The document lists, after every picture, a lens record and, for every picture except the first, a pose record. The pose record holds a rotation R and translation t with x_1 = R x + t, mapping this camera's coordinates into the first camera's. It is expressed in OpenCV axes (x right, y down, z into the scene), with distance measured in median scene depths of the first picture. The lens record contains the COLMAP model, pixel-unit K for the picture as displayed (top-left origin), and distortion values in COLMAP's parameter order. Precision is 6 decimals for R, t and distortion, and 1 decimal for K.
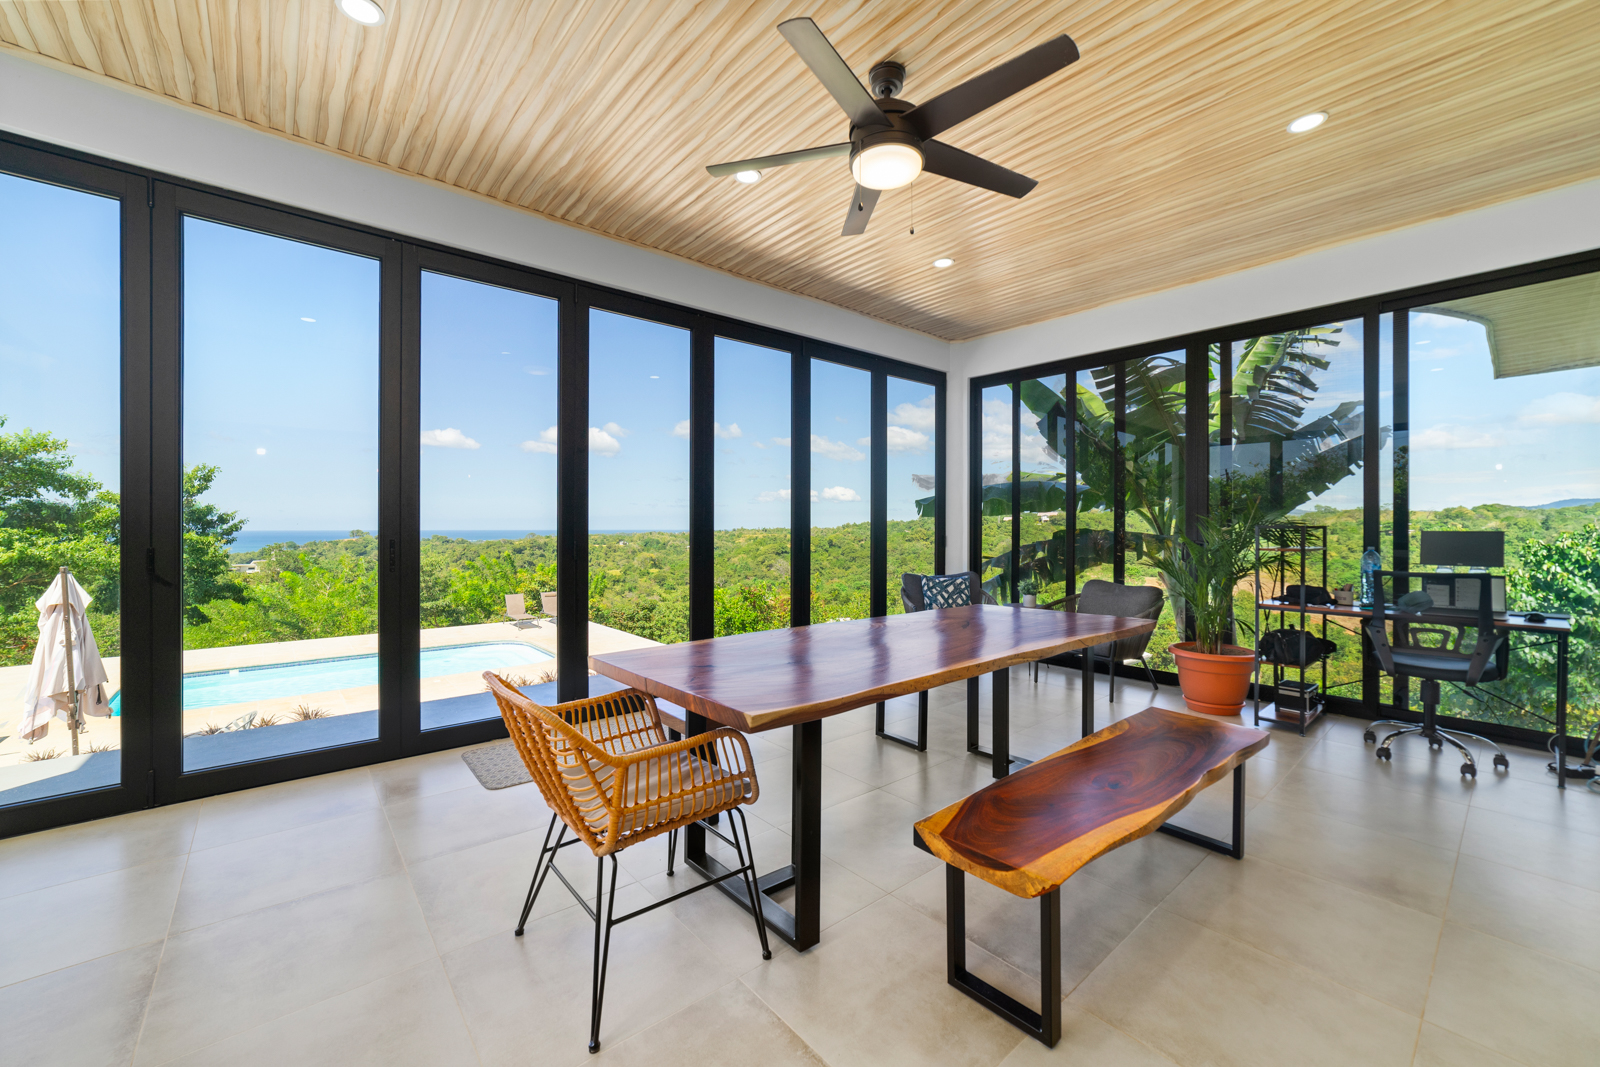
lens RADIAL K [[623.3, 0, 790.6], [0, 623.3, 533.1], [0, 0, 1]] dist [-0.025310, 0.008909]
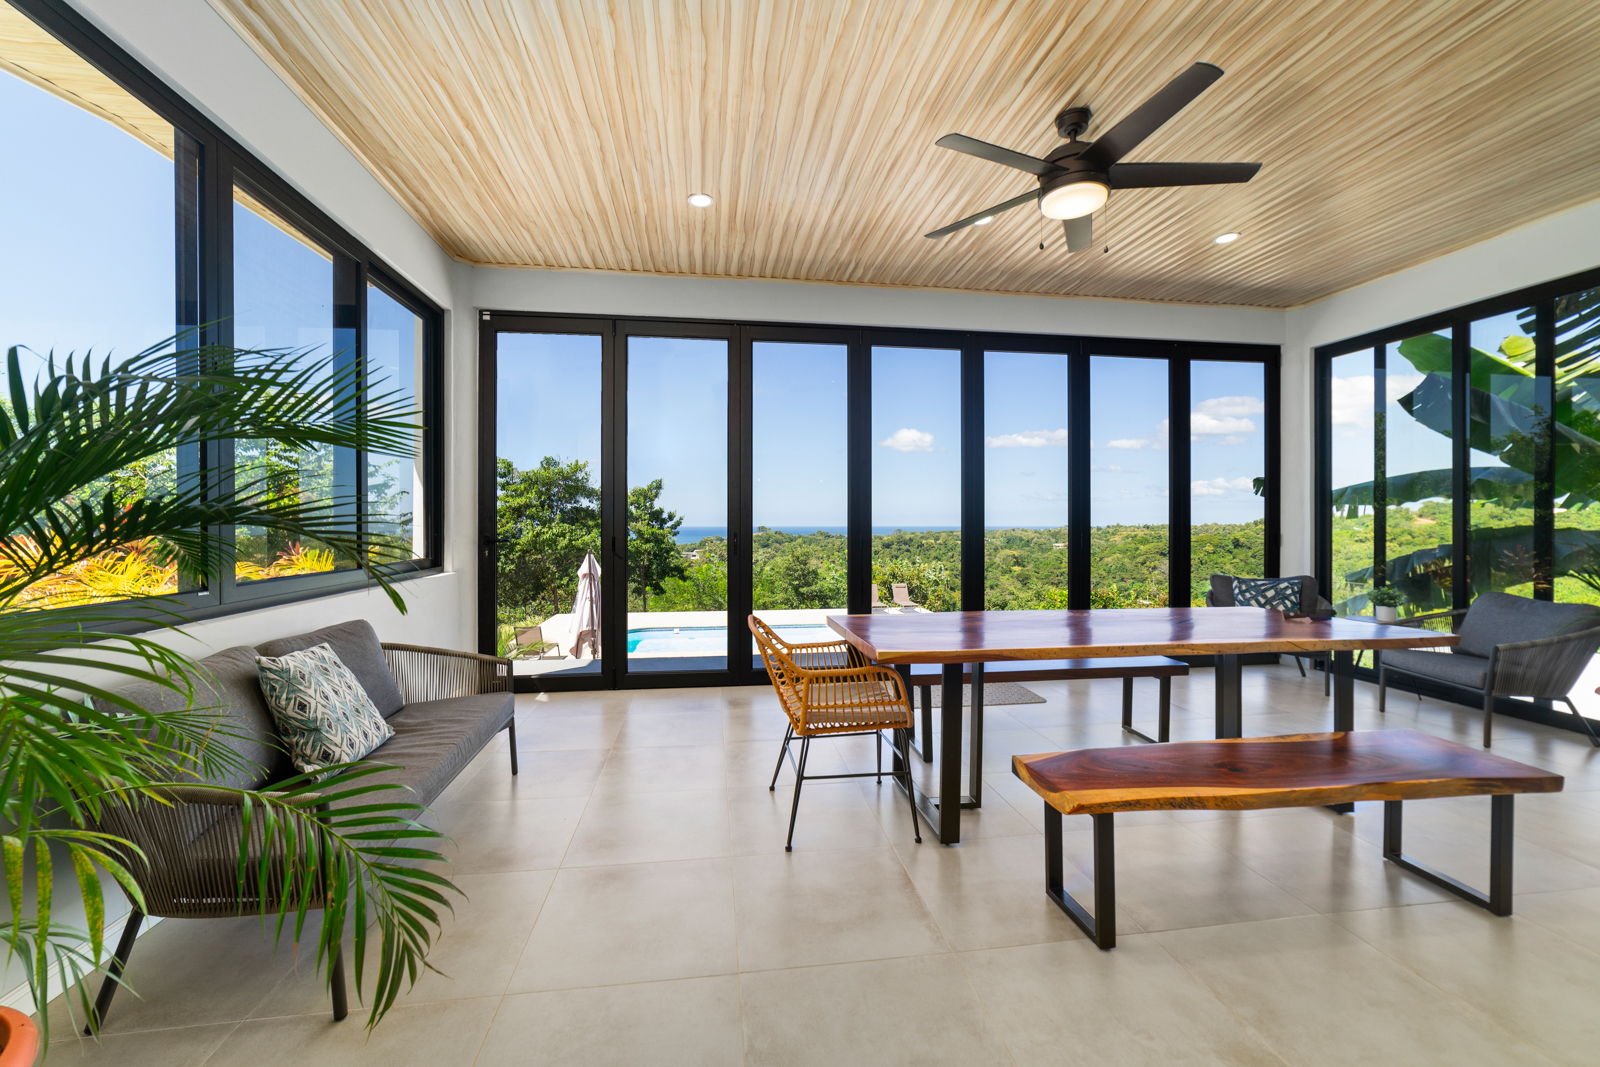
lens RADIAL K [[623.3, 0, 790.6], [0, 623.3, 533.1], [0, 0, 1]] dist [-0.025310, 0.008909]
pose [[0.844324, 0.007694, -0.535779, 0.169189], [-0.004481, 0.999963, 0.007297, 0.000281], [0.535815, -0.003760, 0.844327, -0.111964]]
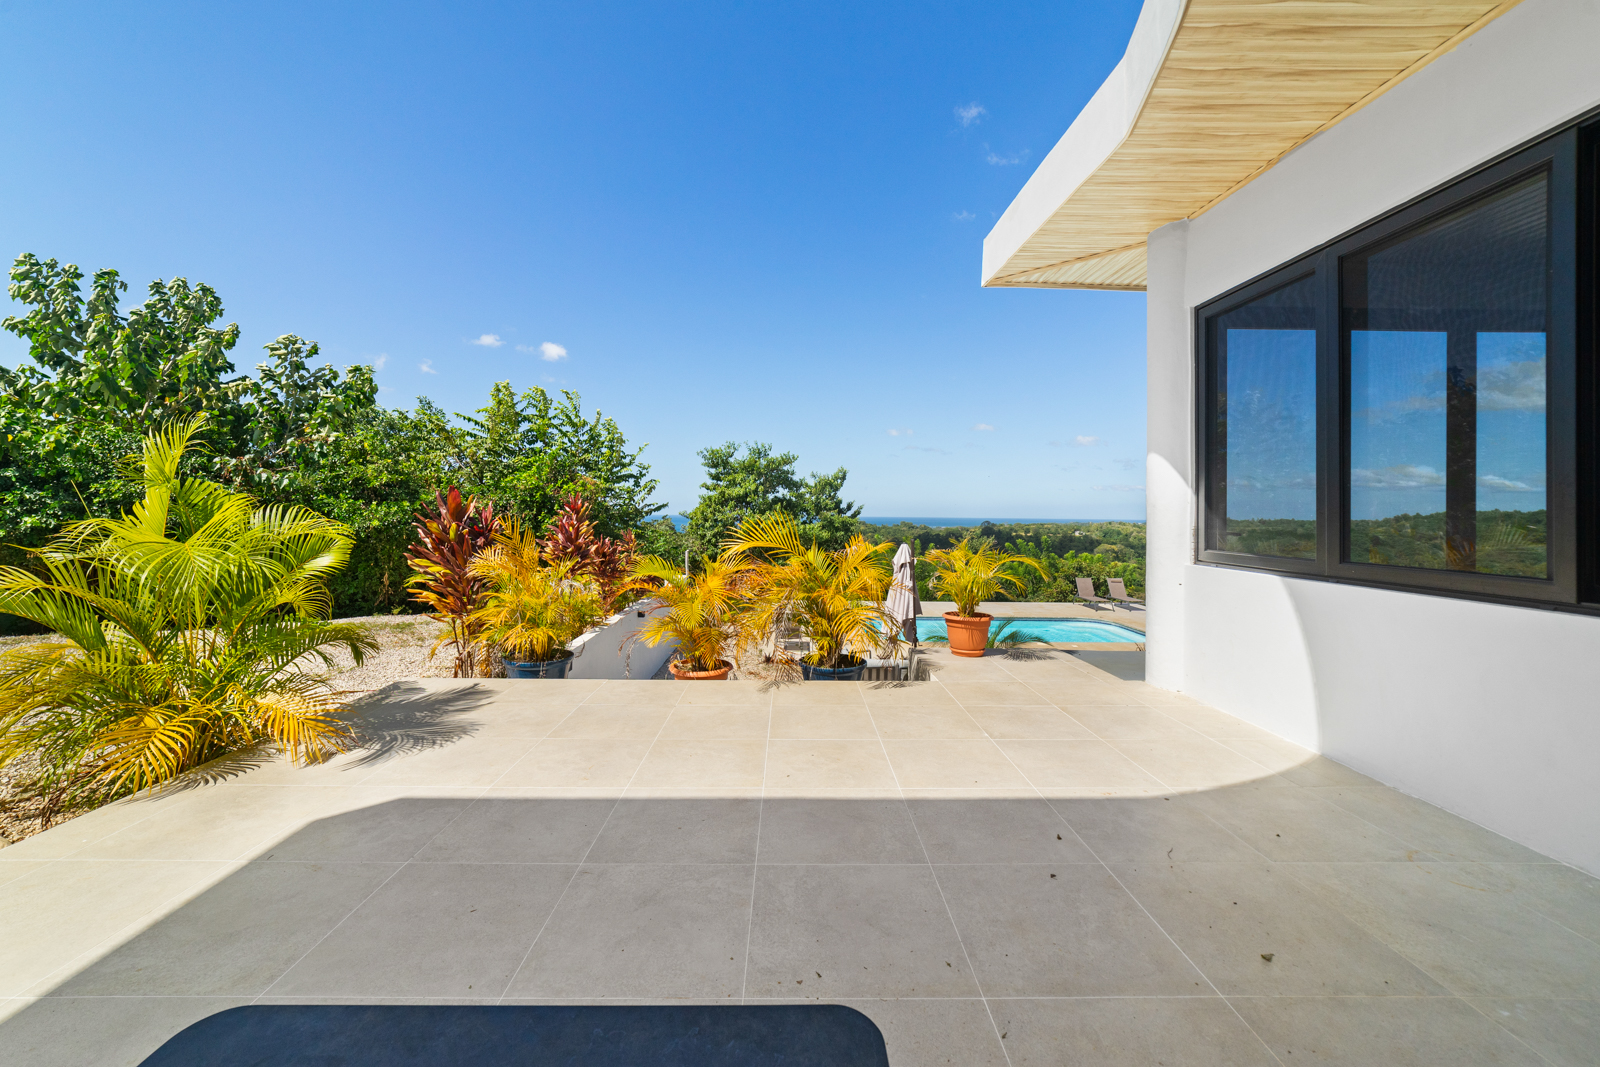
lens RADIAL K [[623.3, 0, 790.6], [0, 623.3, 533.1], [0, 0, 1]] dist [-0.025310, 0.008909]
pose [[0.762956, 0.028528, -0.645821, -0.474052], [-0.015688, 0.999549, 0.025621, 0.004920], [0.646261, -0.009416, 0.763059, -0.614710]]
